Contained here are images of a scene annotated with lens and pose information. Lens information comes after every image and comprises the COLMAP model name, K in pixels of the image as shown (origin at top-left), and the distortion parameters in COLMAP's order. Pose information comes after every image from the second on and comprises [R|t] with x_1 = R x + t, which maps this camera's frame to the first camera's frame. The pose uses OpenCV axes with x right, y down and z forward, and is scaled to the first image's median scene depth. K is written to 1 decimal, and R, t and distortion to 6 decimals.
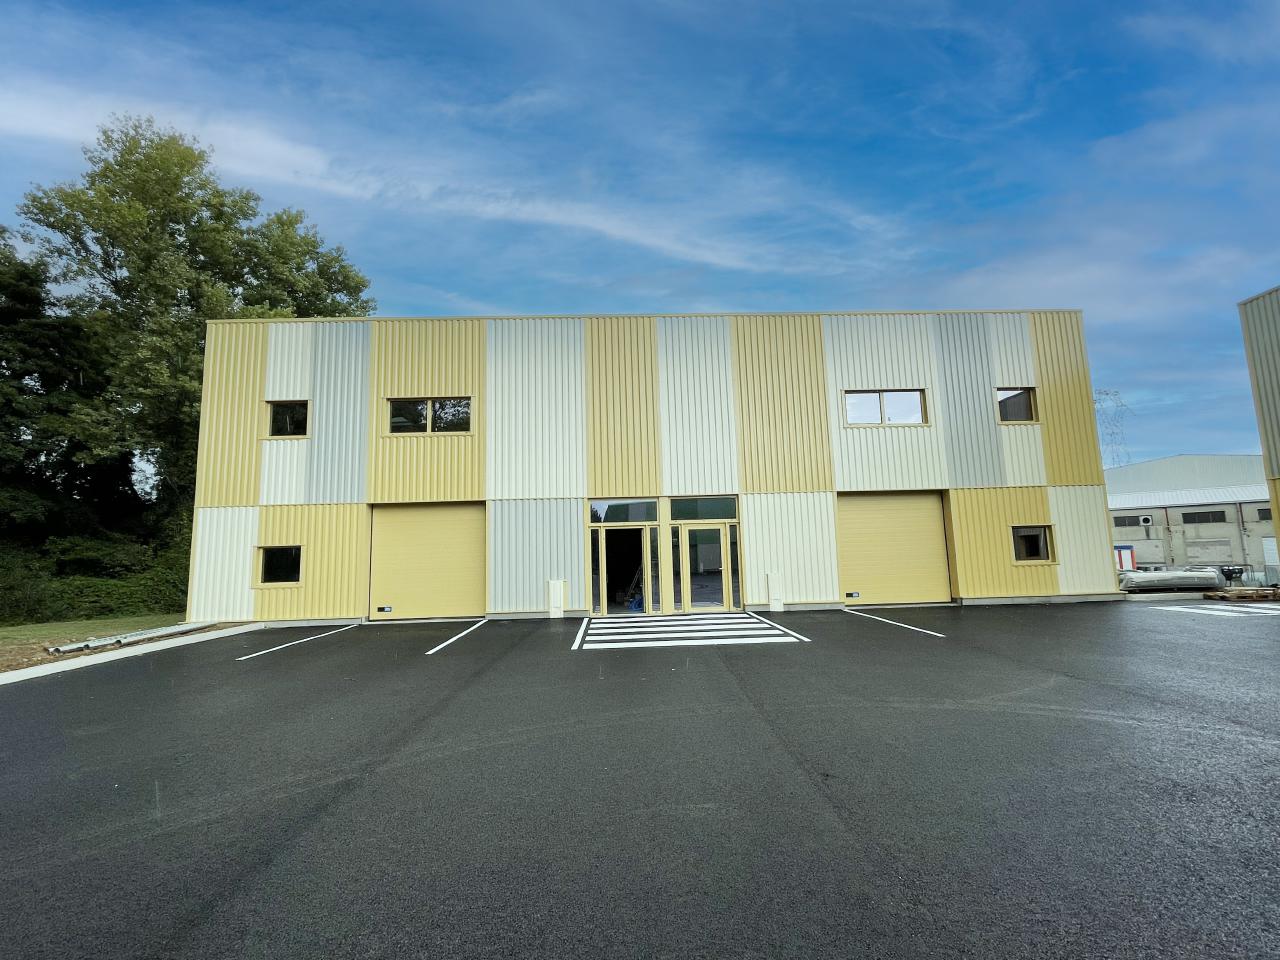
lens RADIAL K [[630.8, 0, 638.7], [0, 630.8, 478.6], [0, 0, 1]] dist [-0.000568, -0.000072]
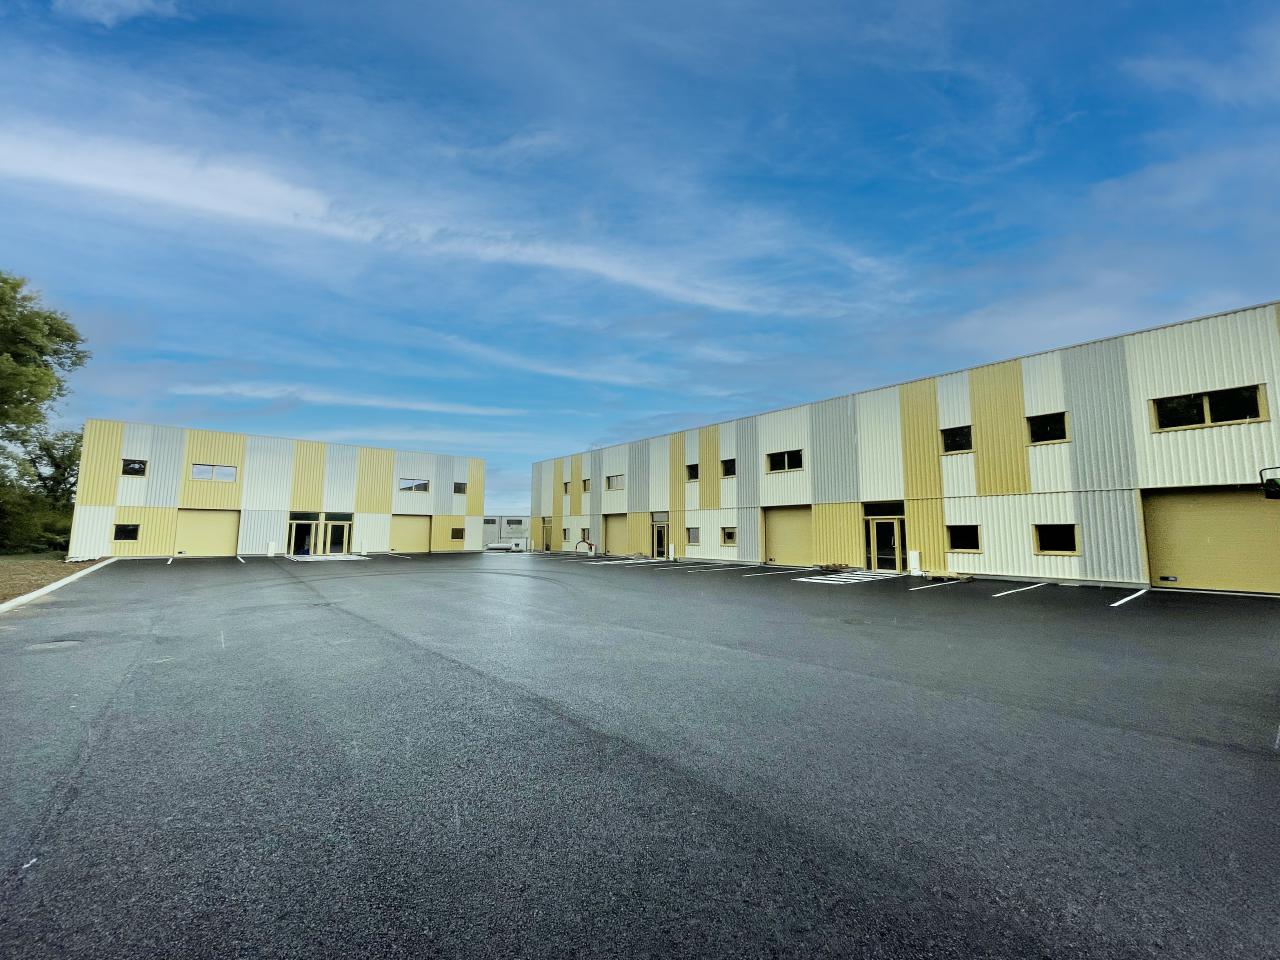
lens RADIAL K [[517.1, 0, 640.6], [0, 517.1, 480.3], [0, 0, 1]] dist [0.000431, -0.000123]
pose [[0.774529, 0.097560, 0.624969, -0.303014], [-0.111086, 0.993658, -0.017445, -0.219015], [-0.622708, -0.055914, 0.780454, -1.564086]]
